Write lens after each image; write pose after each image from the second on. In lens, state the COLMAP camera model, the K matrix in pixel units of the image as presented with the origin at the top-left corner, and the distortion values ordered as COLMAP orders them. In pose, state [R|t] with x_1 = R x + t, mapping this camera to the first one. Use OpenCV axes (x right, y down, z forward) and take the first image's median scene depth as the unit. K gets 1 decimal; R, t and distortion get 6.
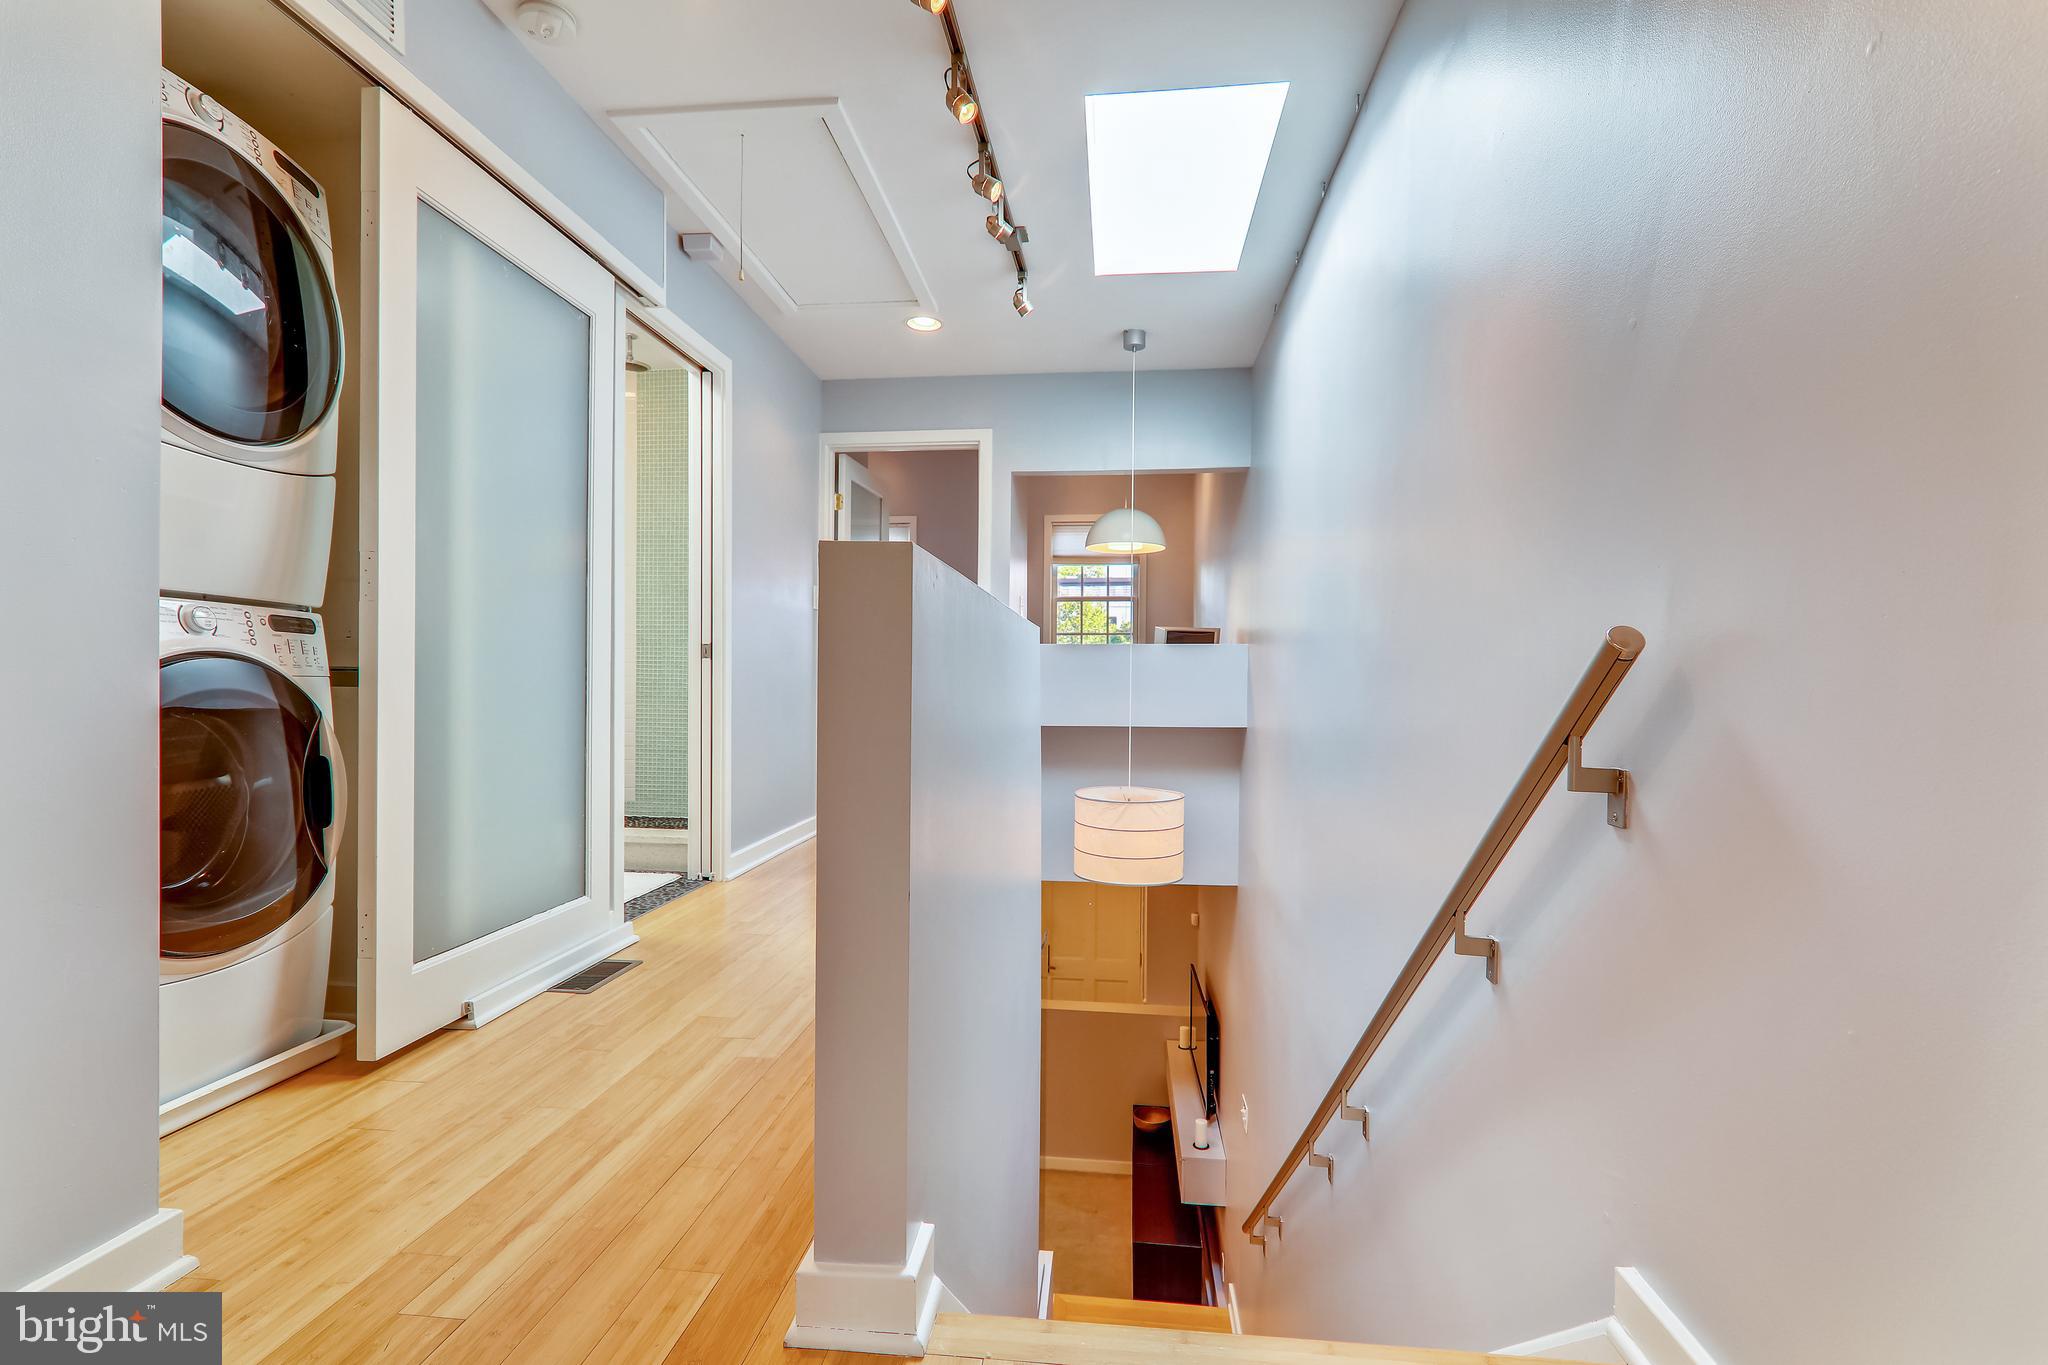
lens RADIAL K [[953.1, 0, 1032.3], [0, 953.1, 690.5], [0, 0, 1]] dist [-0.000016, 0.001104]
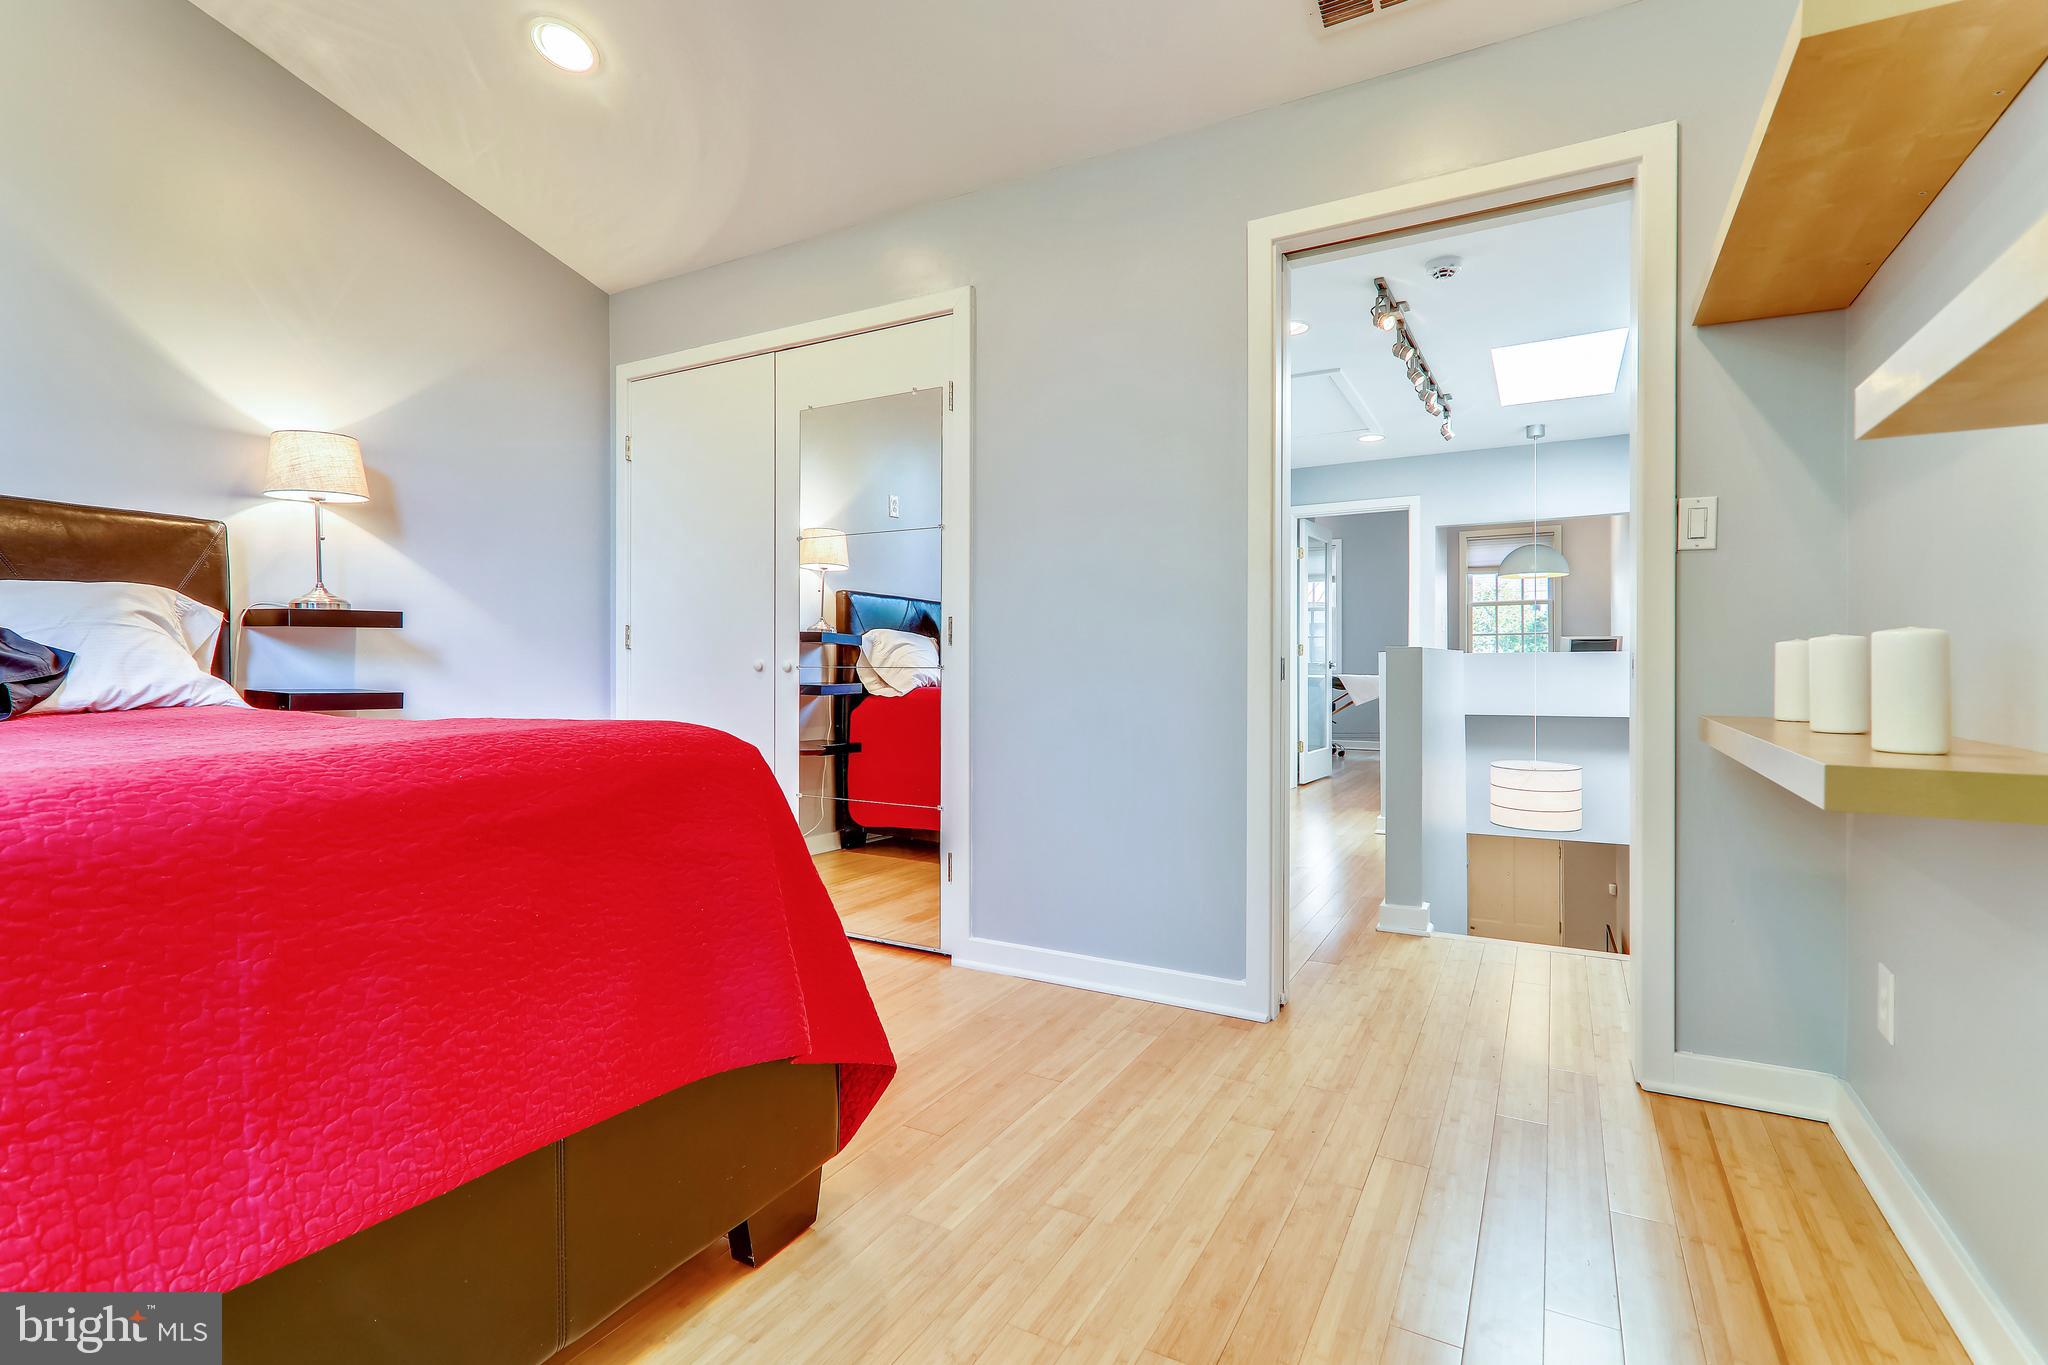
lens RADIAL K [[953.1, 0, 1032.3], [0, 953.1, 690.5], [0, 0, 1]] dist [-0.000016, 0.001104]
pose [[0.917918, -0.012715, -0.396566, -0.016863], [0.014545, 0.999893, 0.001608, -0.011987], [0.396503, -0.007244, 0.918005, -0.533976]]
